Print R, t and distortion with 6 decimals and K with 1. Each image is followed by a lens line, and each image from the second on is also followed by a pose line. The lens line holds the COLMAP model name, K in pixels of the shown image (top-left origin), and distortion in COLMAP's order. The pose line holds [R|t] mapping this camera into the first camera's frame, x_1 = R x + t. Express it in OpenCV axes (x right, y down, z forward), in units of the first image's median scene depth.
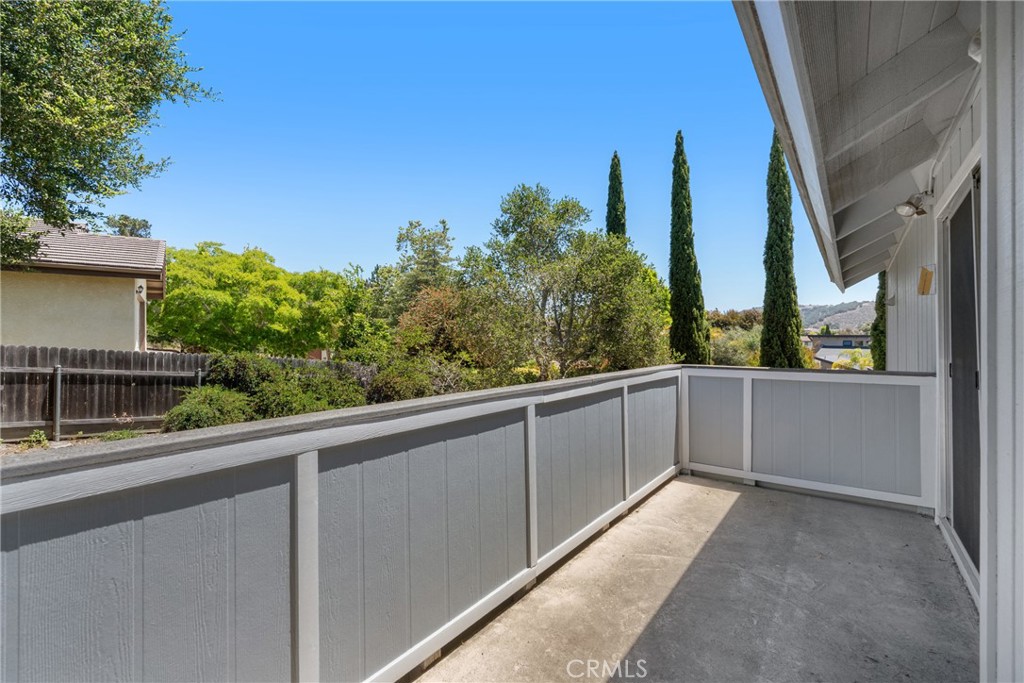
lens RADIAL K [[465.4, 0, 508.3], [0, 465.4, 340.7], [0, 0, 1]] dist [-0.002456, 0.000258]
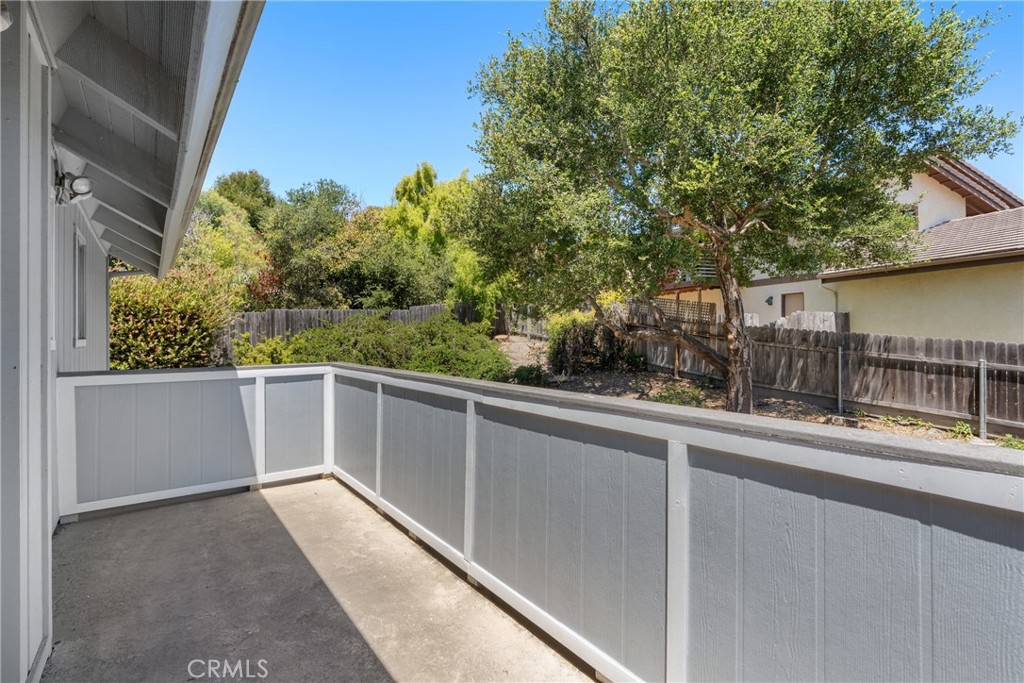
lens RADIAL K [[465.4, 0, 508.3], [0, 465.4, 340.7], [0, 0, 1]] dist [-0.002456, 0.000258]
pose [[-0.275963, 0.010696, -0.961109, 0.240602], [0.003570, 0.999943, 0.010104, 0.000330], [0.961162, -0.000643, -0.275985, 0.331844]]
